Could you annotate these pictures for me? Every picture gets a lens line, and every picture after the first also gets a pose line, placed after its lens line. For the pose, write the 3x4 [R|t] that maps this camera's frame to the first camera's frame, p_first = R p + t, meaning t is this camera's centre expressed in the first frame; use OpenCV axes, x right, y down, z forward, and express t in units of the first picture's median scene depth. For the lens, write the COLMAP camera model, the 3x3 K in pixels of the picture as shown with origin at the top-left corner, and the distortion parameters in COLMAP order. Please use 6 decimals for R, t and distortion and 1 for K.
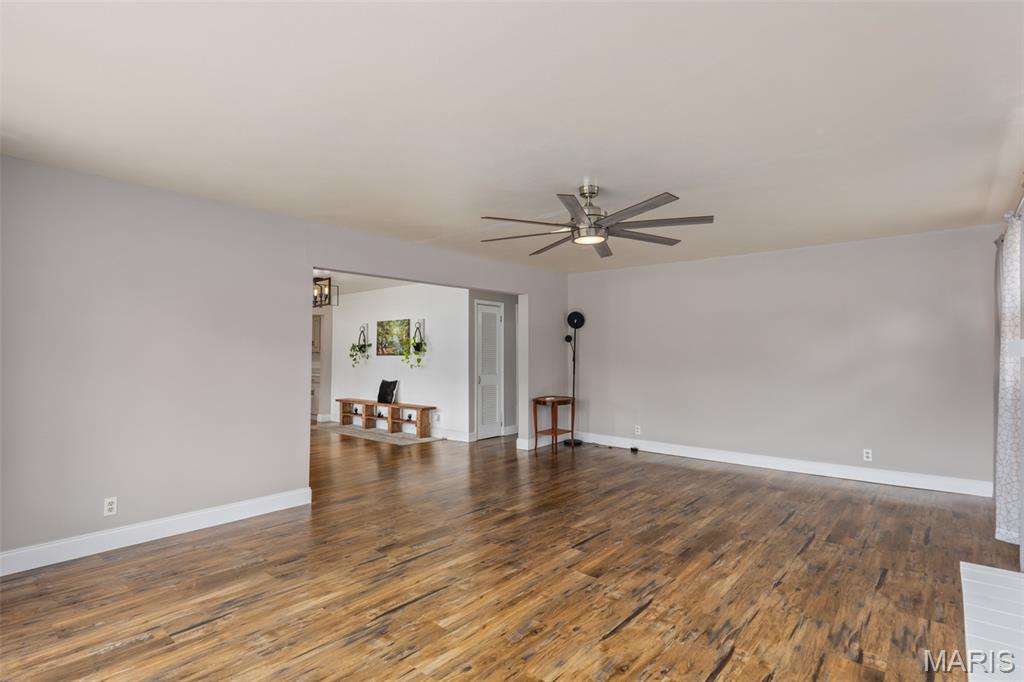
lens RADIAL K [[504.1, 0, 503.6], [0, 504.1, 346.9], [0, 0, 1]] dist [-0.004502, 0.000141]
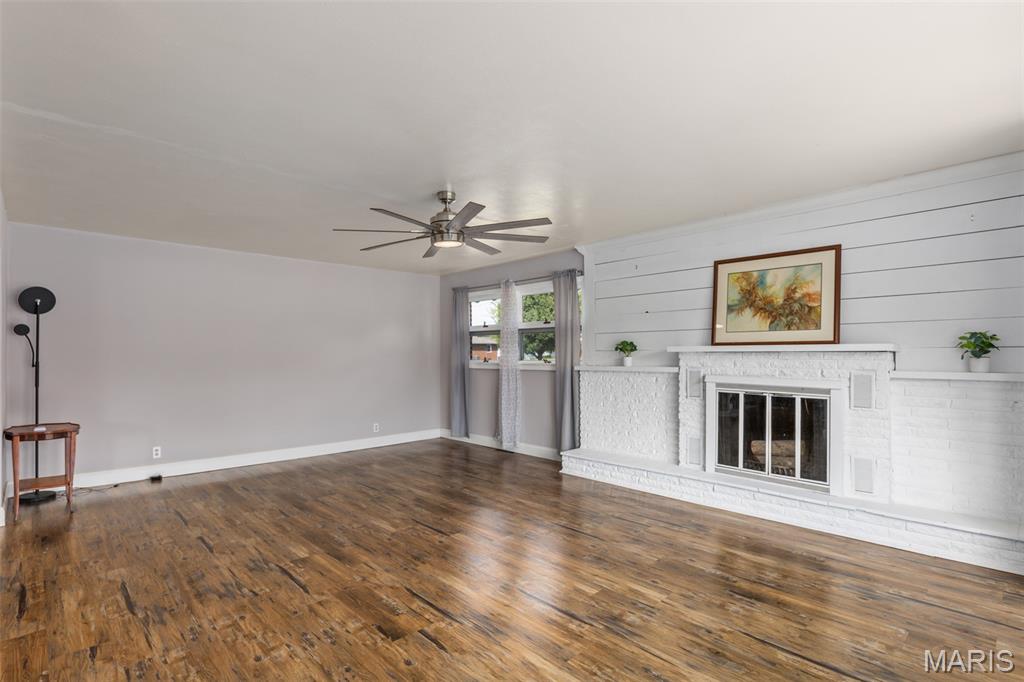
lens RADIAL K [[504.1, 0, 503.6], [0, 504.1, 346.9], [0, 0, 1]] dist [-0.004502, 0.000141]
pose [[0.104739, 0.013794, 0.994404, -0.874451], [-0.006883, 0.999890, -0.013145, 0.017650], [-0.994476, -0.005468, 0.104822, 0.753684]]
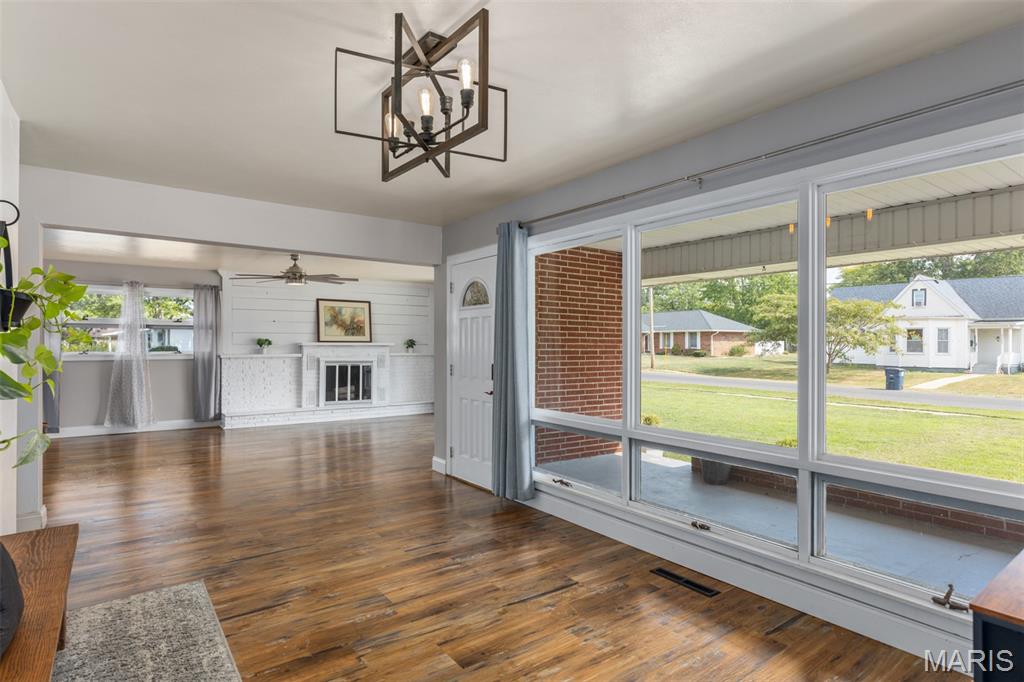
lens RADIAL K [[556.4, 0, 505.1], [0, 556.4, 344.2], [0, 0, 1]] dist [0.001919, 0.001027]
pose [[-0.972216, 0.003194, 0.234065, -1.081637], [-0.000503, 0.999876, -0.015731, 0.046117], [-0.234087, -0.015411, -0.972094, 2.820964]]
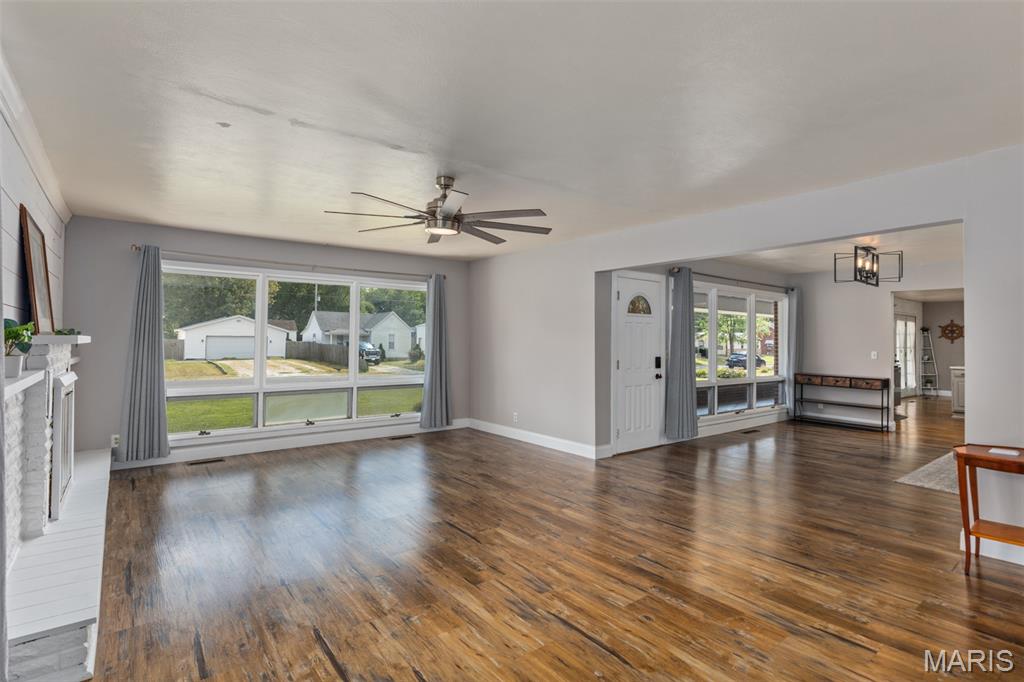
lens RADIAL K [[504.3, 0, 509.4], [0, 504.3, 333.5], [0, 0, 1]] dist [-0.002825, -0.000565]
pose [[-0.189799, -0.010523, -0.981767, 1.146534], [0.007351, 0.999899, -0.012139, 0.008448], [0.981795, -0.009521, -0.189702, 1.307640]]
